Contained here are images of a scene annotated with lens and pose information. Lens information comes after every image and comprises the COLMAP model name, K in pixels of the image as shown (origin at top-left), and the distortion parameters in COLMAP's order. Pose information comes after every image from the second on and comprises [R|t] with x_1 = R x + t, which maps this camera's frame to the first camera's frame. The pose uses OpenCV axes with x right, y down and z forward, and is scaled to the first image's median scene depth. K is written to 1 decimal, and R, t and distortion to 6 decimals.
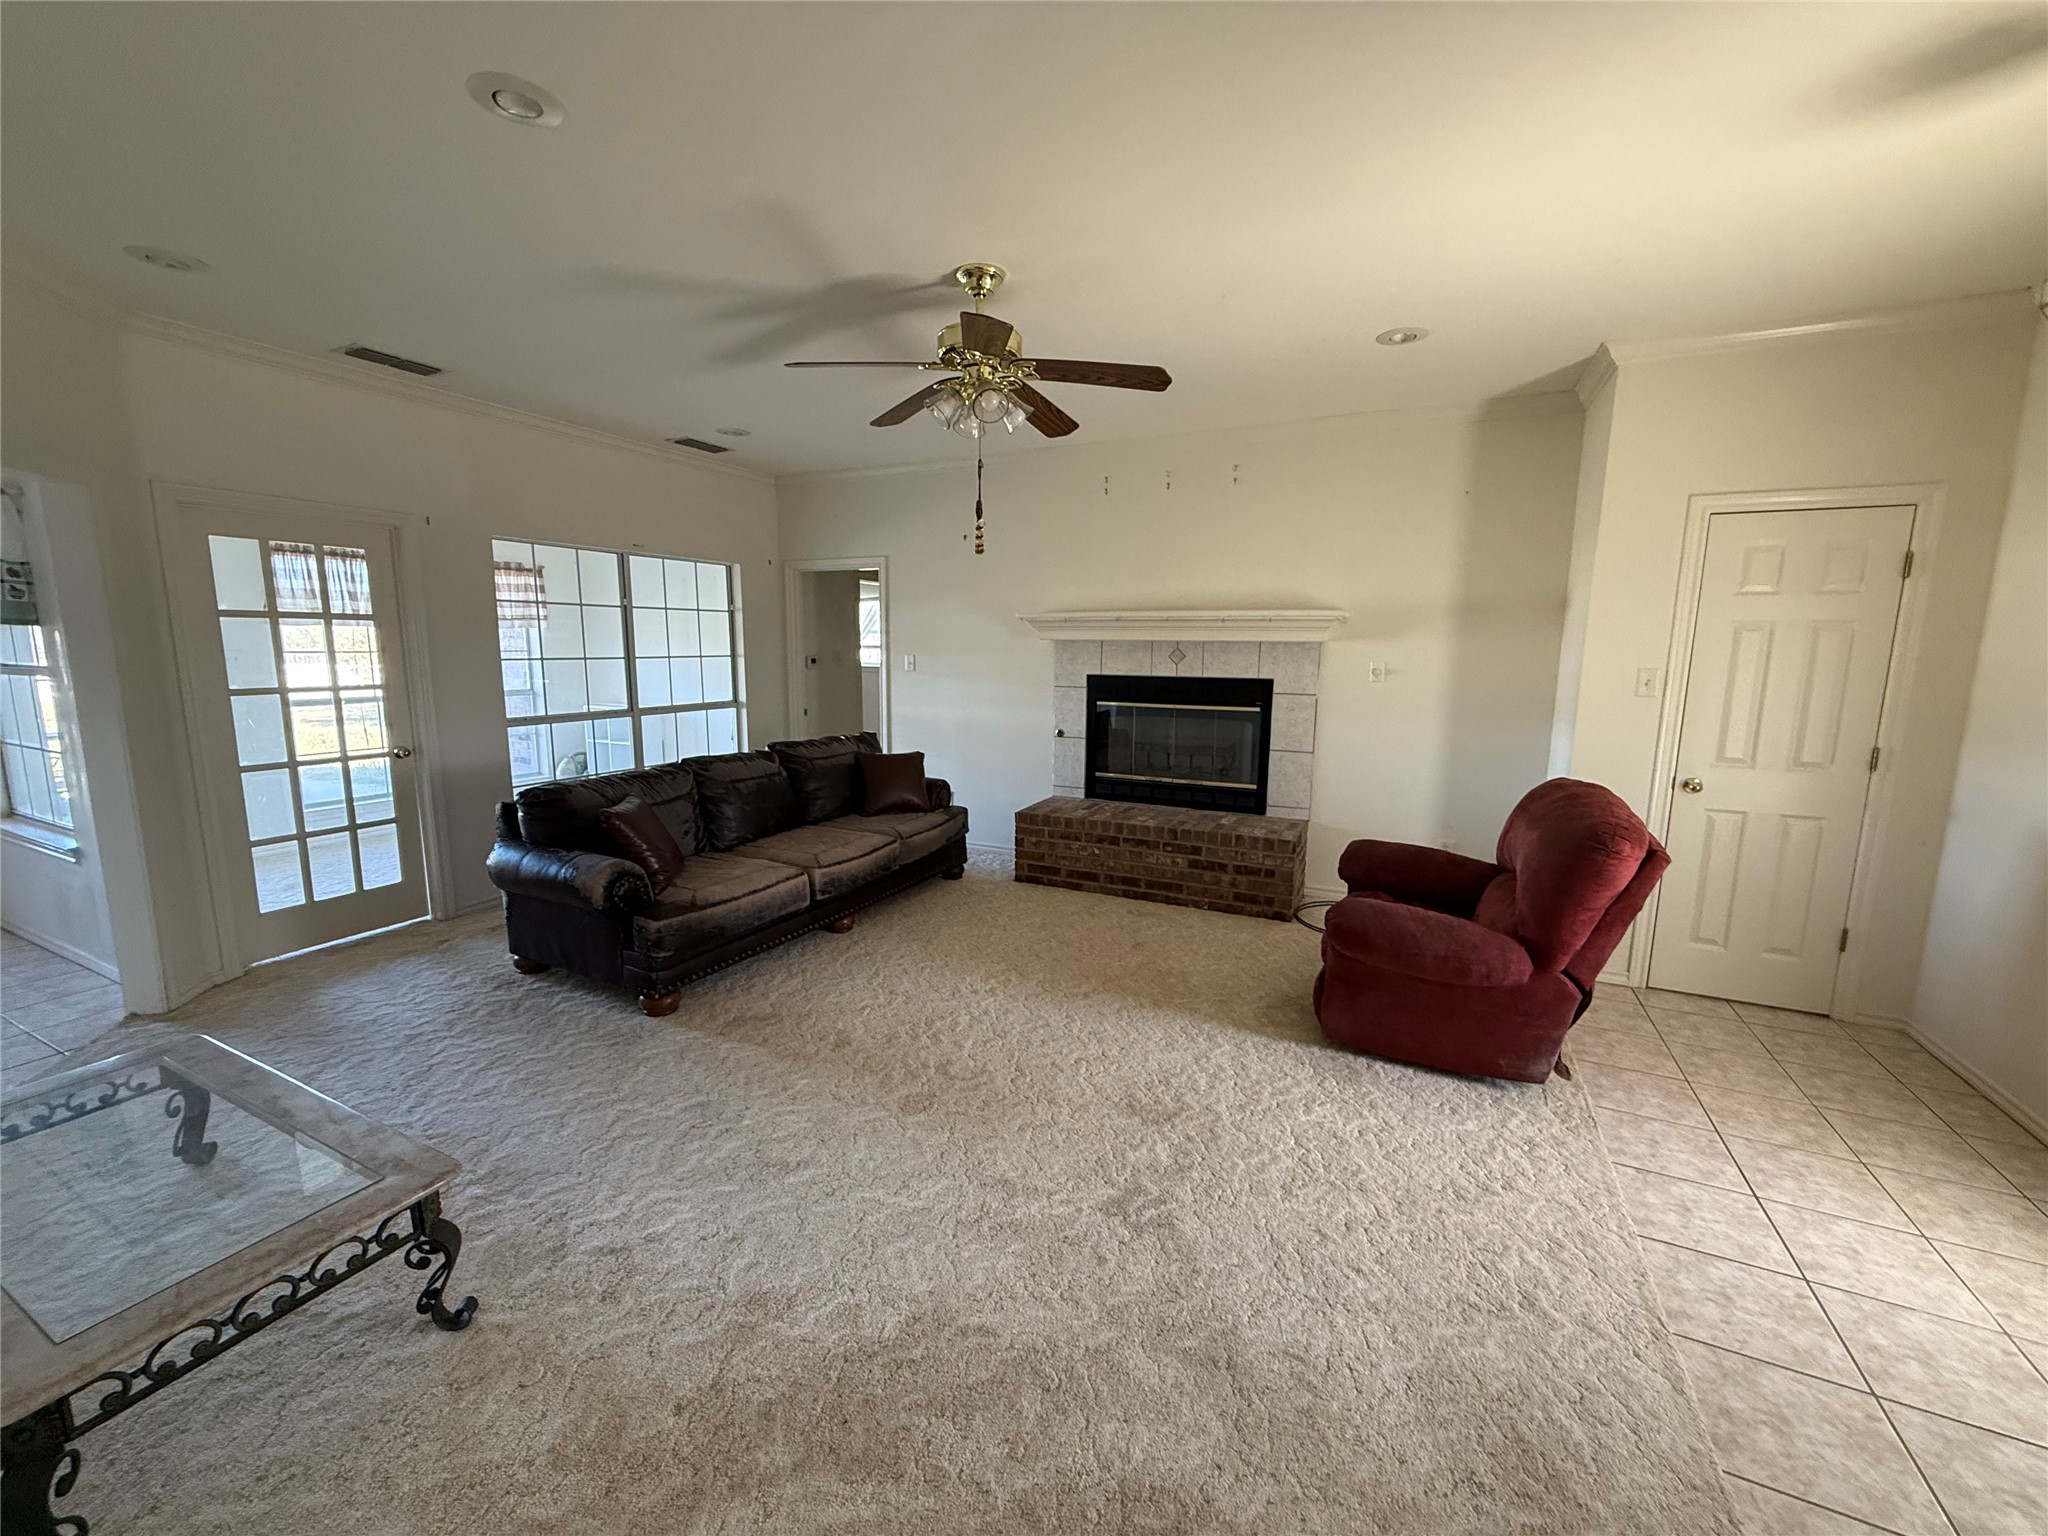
lens RADIAL K [[810.2, 0, 1022.5], [0, 810.2, 771.7], [0, 0, 1]] dist [-0.002040, -0.000079]
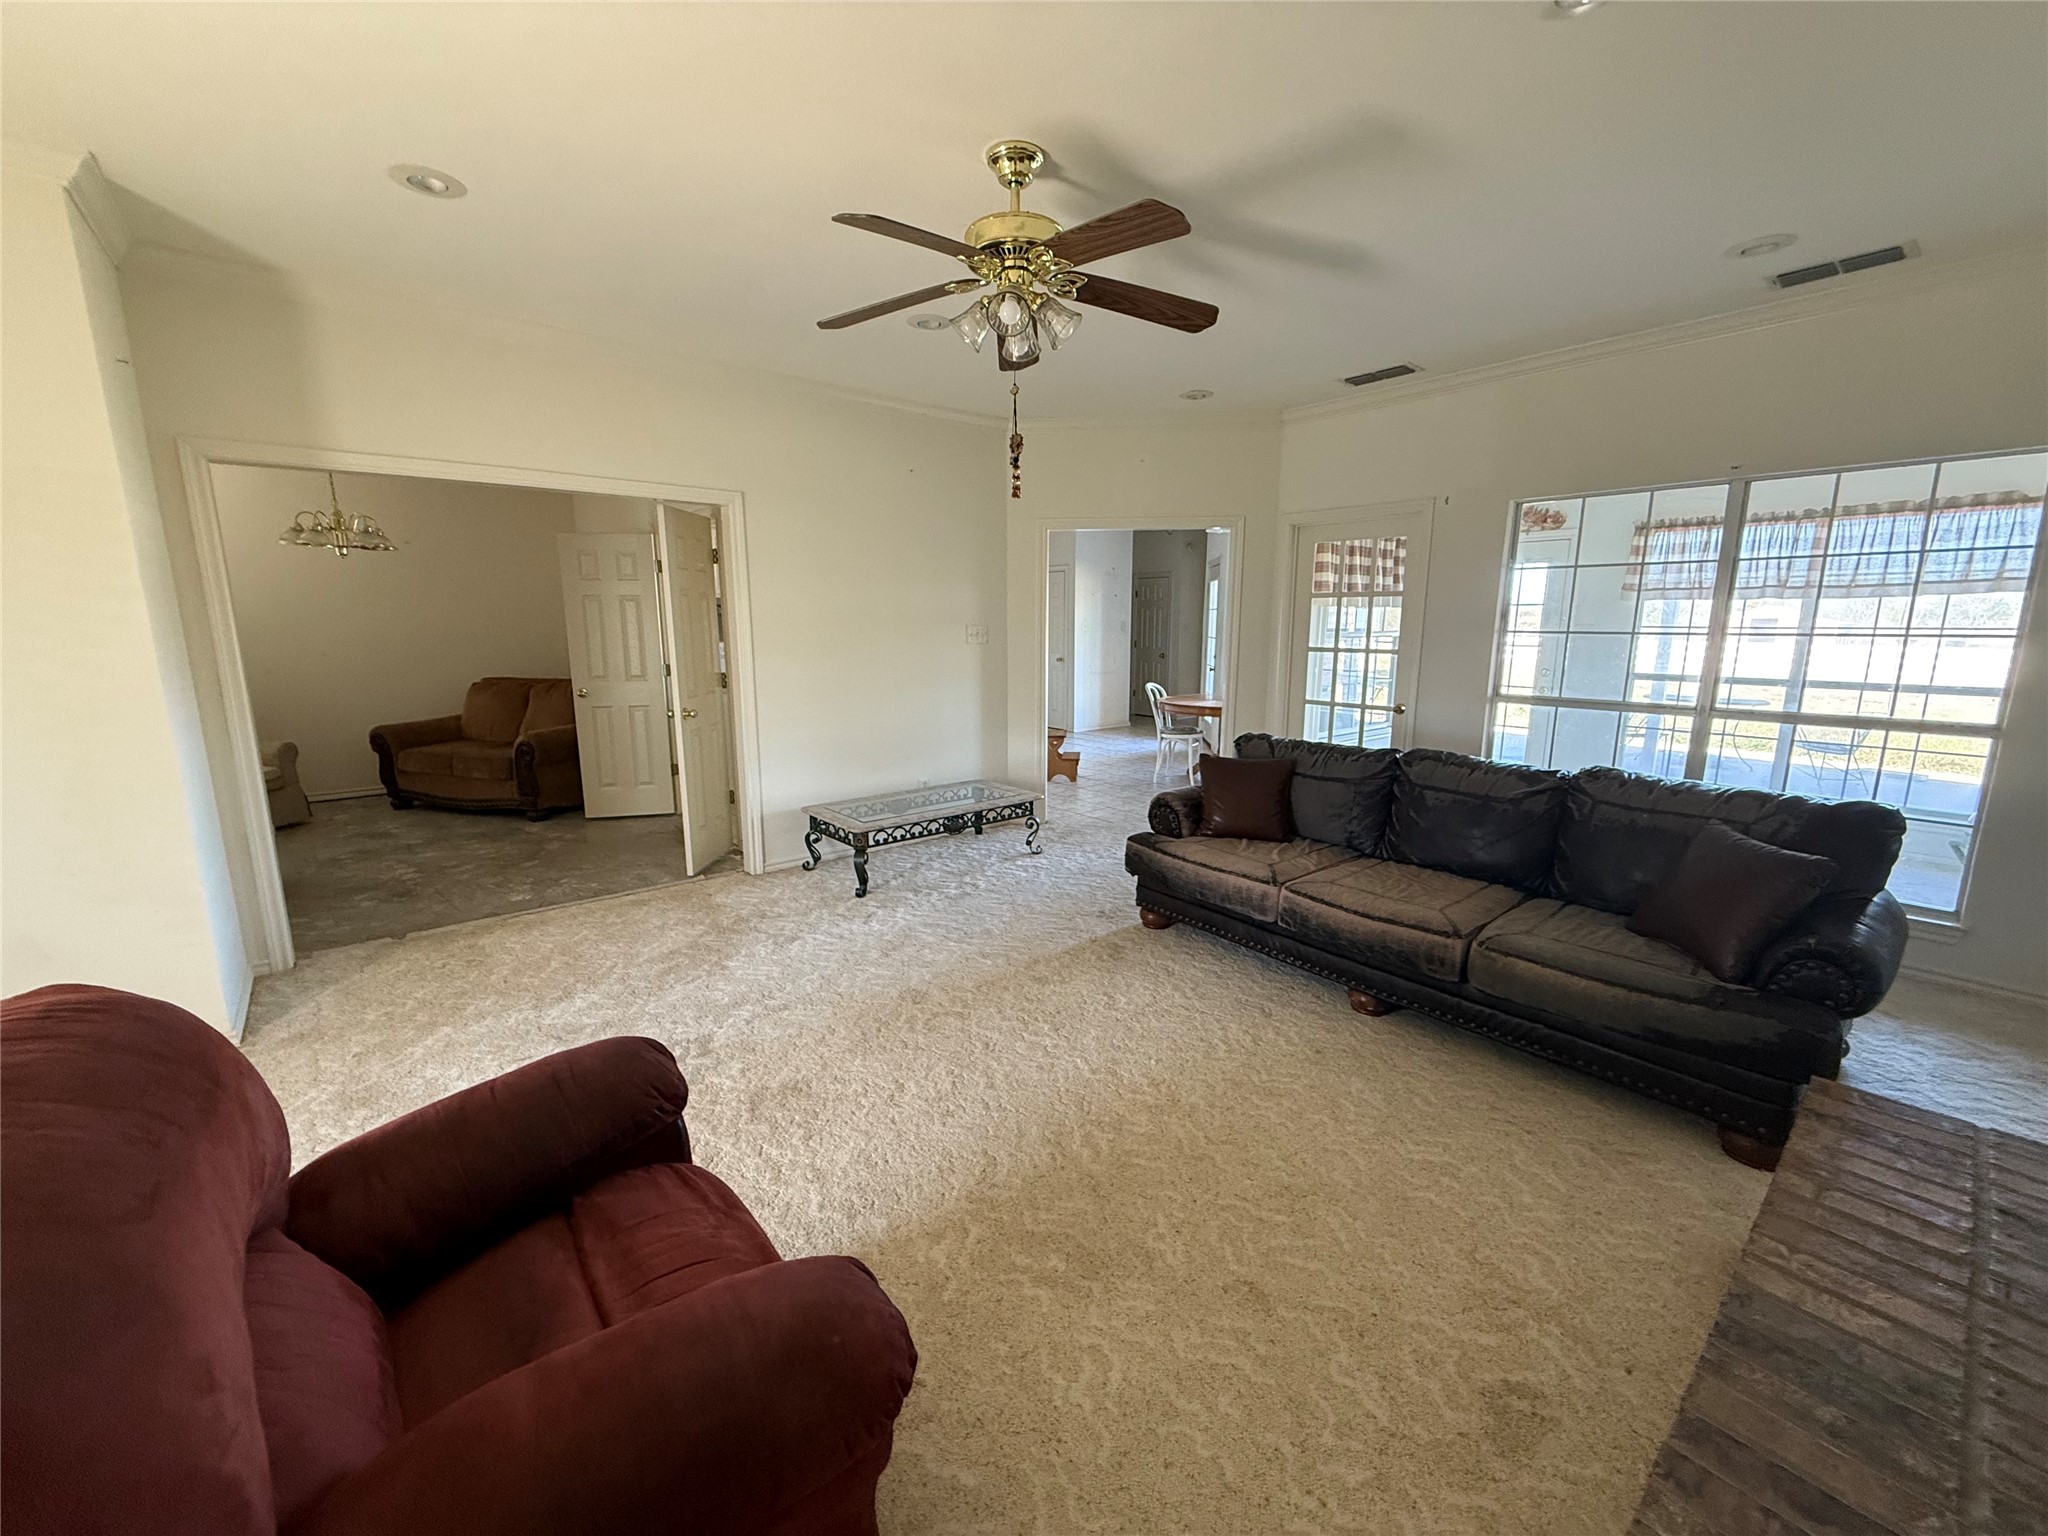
lens RADIAL K [[810.2, 0, 1015.3], [0, 810.2, 767.5], [0, 0, 1]] dist [-0.002040, -0.000079]
pose [[-0.408568, 0.155392, -0.899403, 0.656921], [-0.146756, 0.961396, 0.232769, -0.167629], [0.900852, 0.227095, -0.369991, 1.194093]]
